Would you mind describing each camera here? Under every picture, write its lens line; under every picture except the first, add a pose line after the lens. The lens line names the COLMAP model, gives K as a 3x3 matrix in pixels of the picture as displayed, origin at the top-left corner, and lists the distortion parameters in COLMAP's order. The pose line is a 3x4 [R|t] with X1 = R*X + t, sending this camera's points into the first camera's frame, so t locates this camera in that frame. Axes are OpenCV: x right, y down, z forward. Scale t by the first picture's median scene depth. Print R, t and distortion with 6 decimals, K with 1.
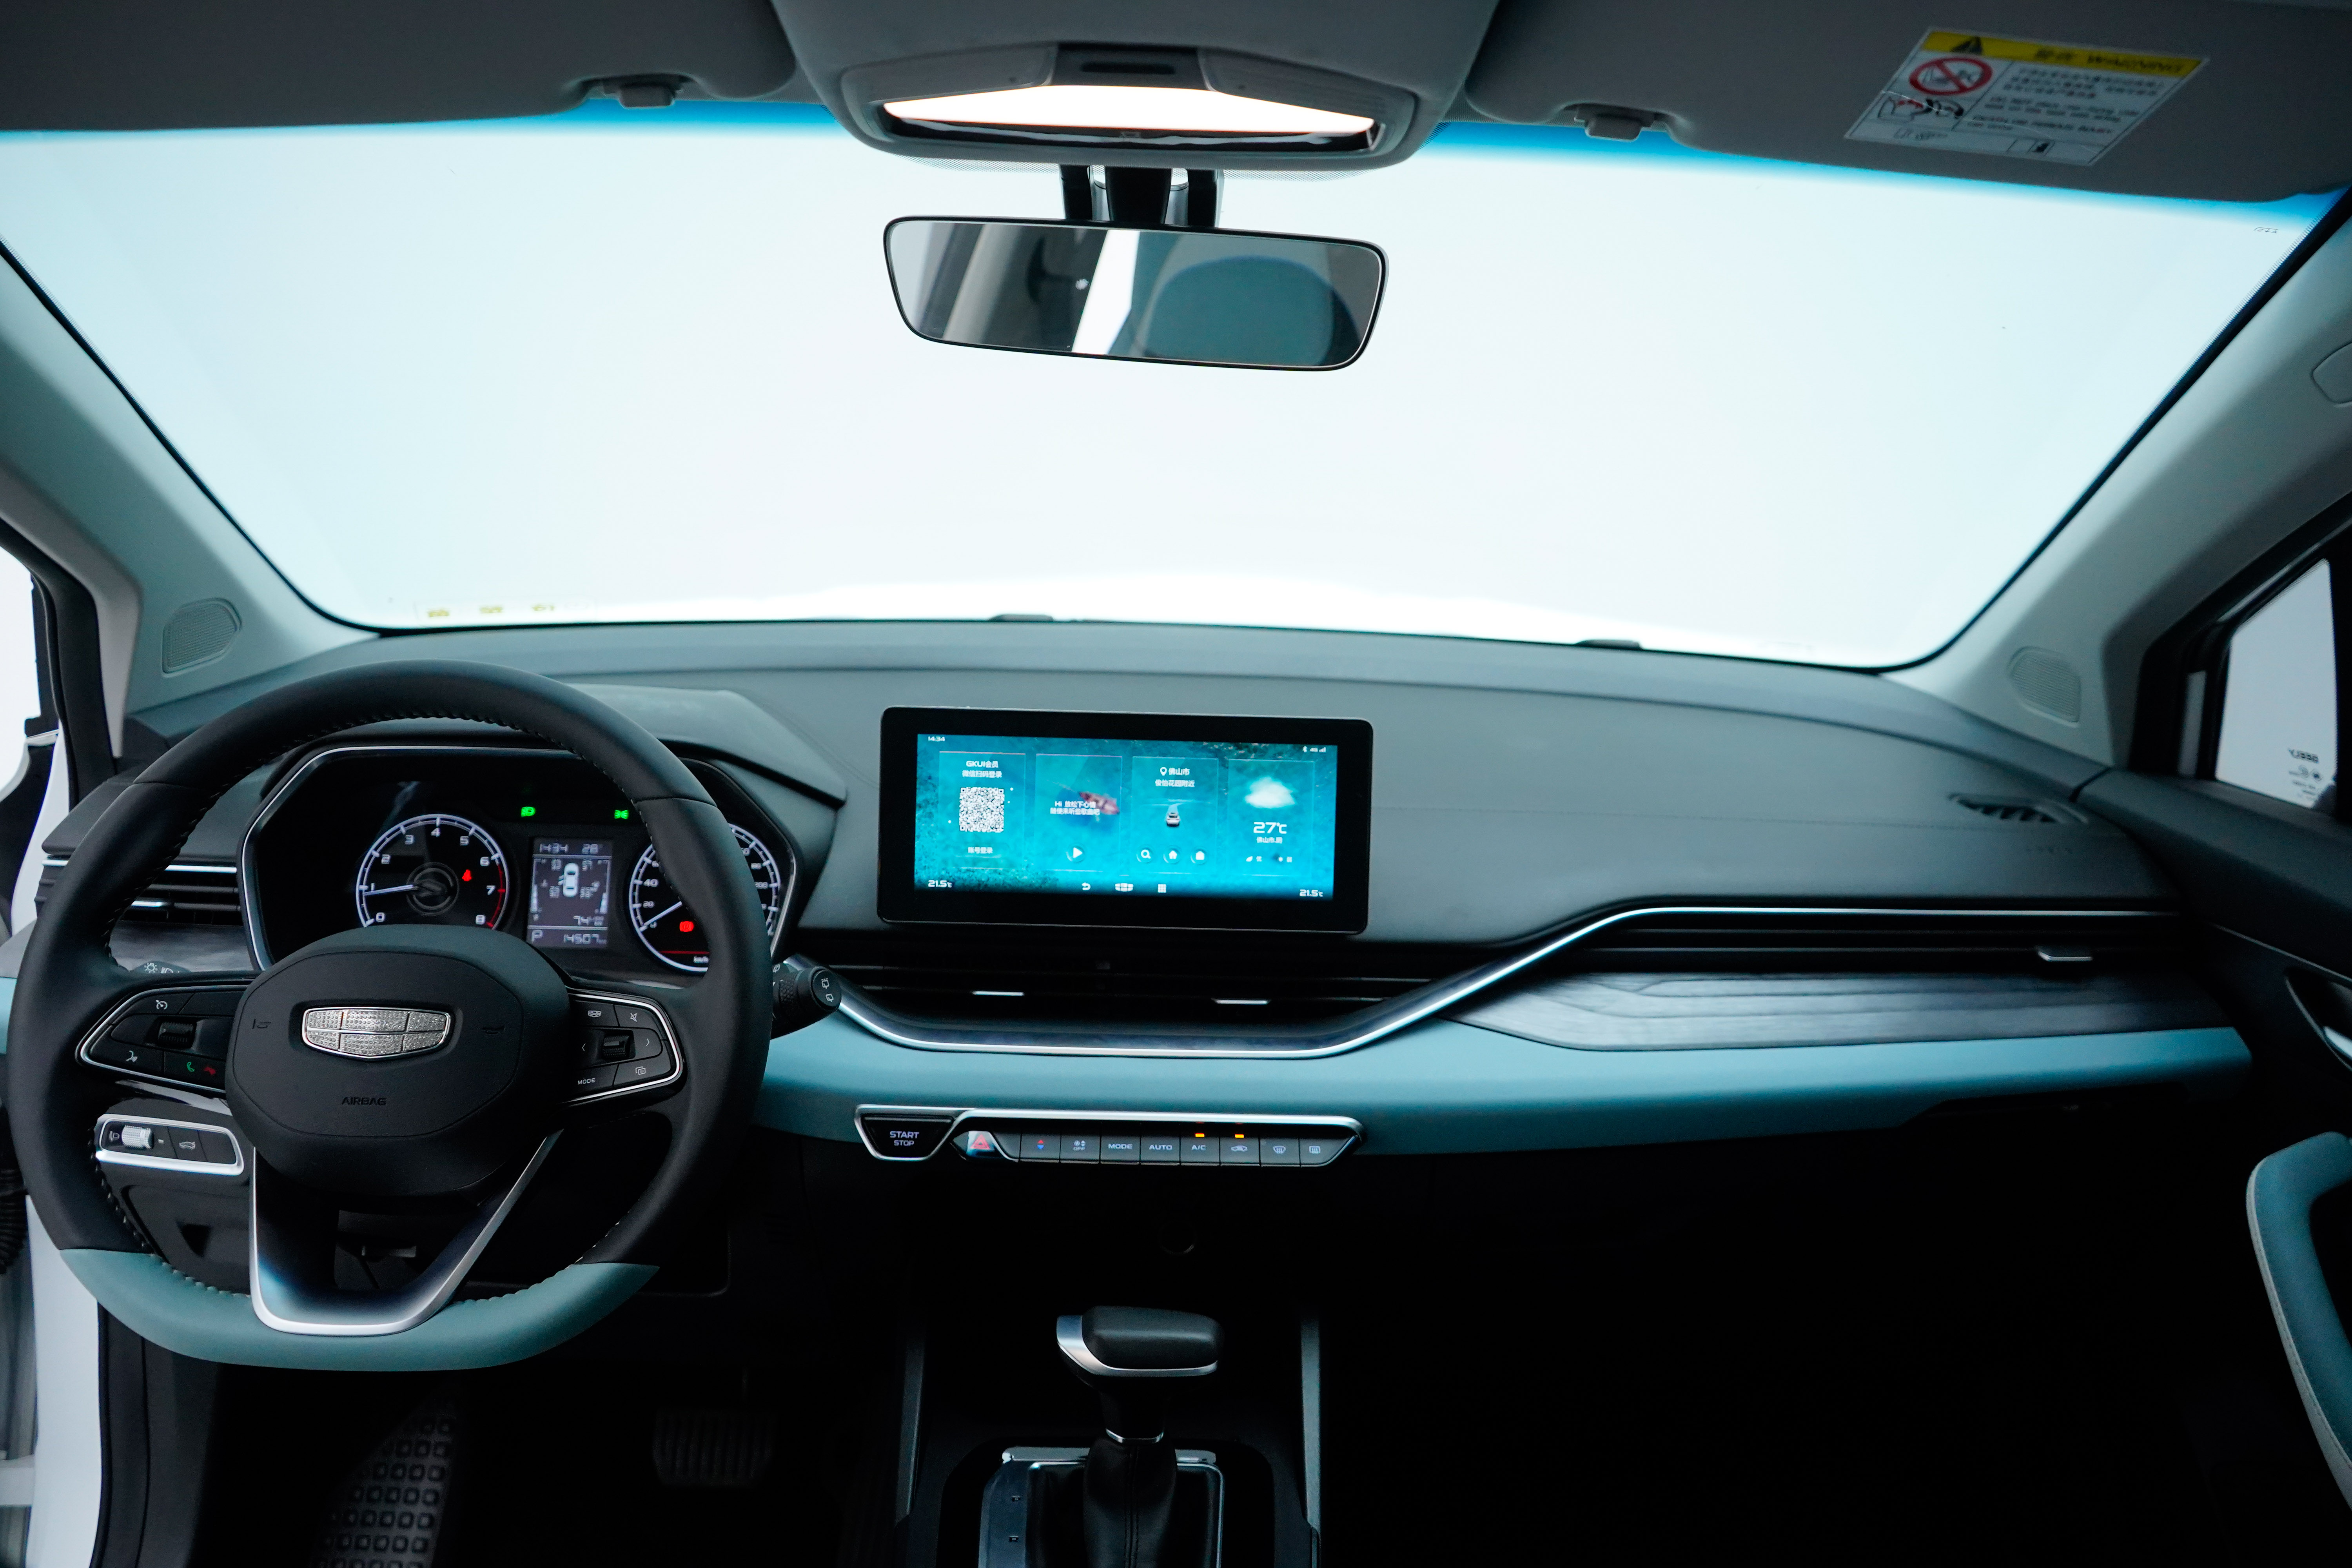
lens RADIAL K [[1927.4, 0, 1176.0], [0, 1927.4, 784.0], [0, 0, 1]] dist [0.001189, 0.022553]
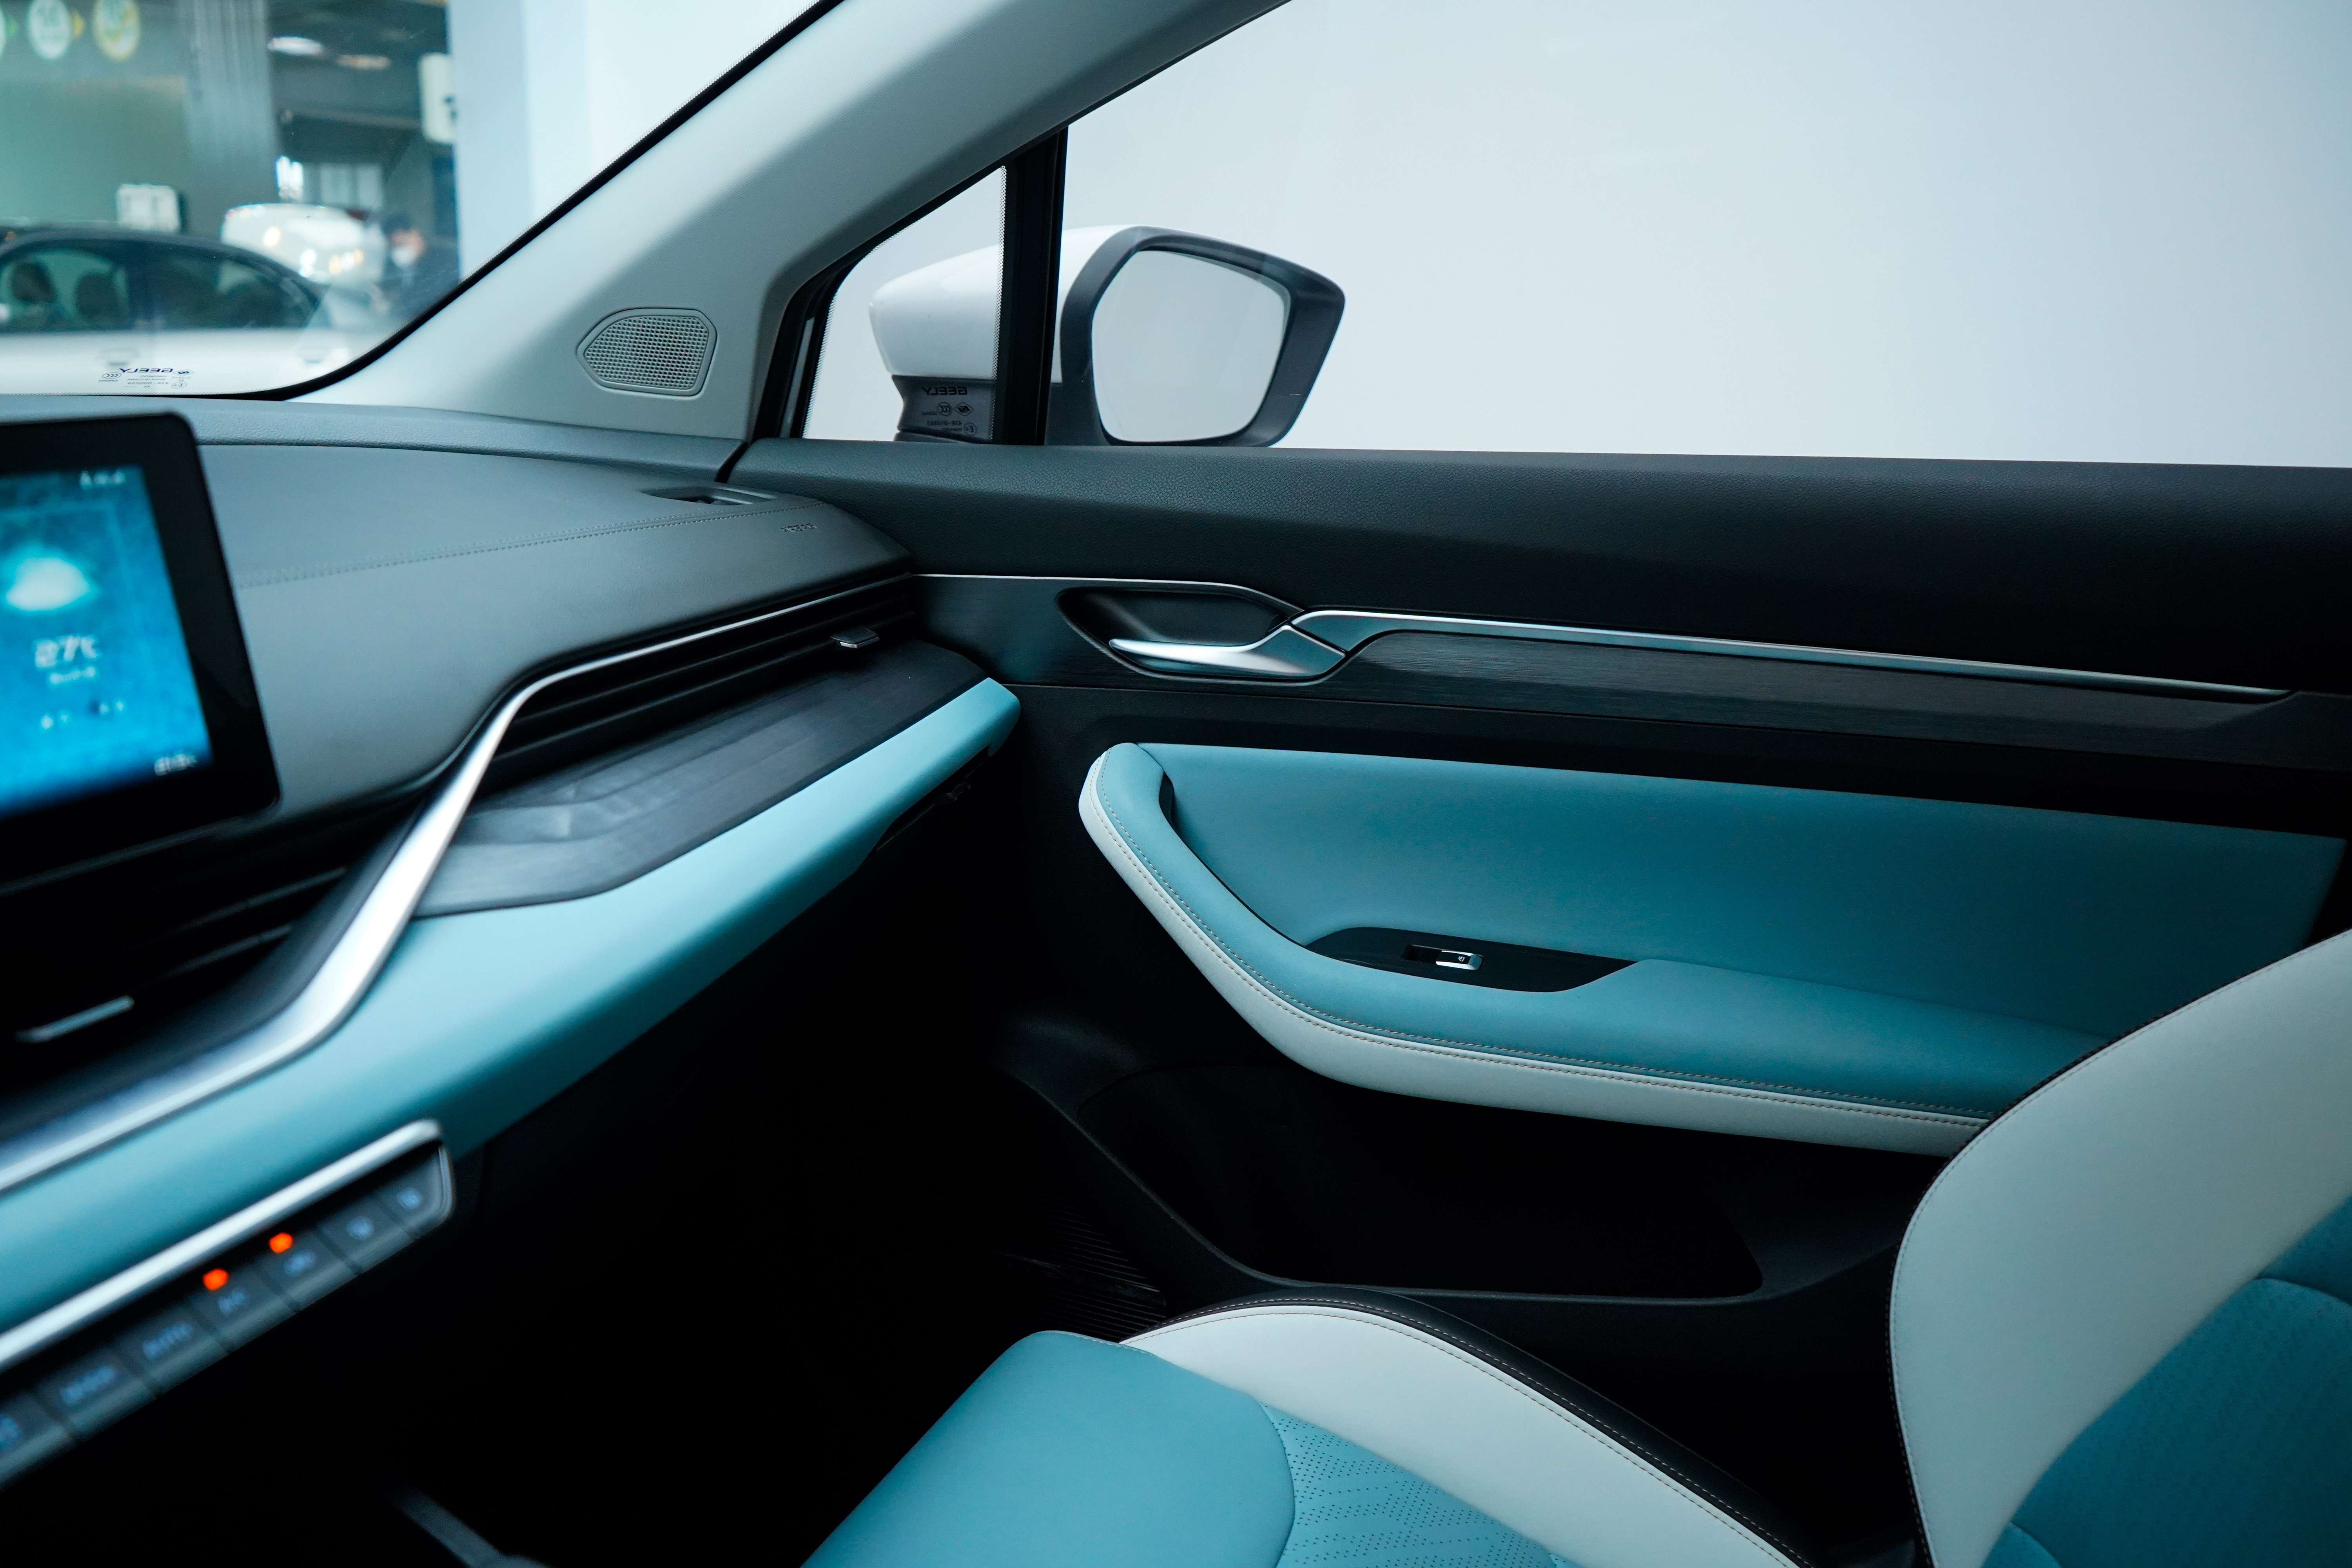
lens RADIAL K [[1927.4, 0, 1176.0], [0, 1927.4, 784.0], [0, 0, 1]] dist [0.001189, 0.022553]
pose [[0.391211, -0.252606, 0.884954, -0.280217], [0.192167, 0.962817, 0.189881, 0.016322], [-0.900014, 0.095776, 0.425208, 0.545840]]
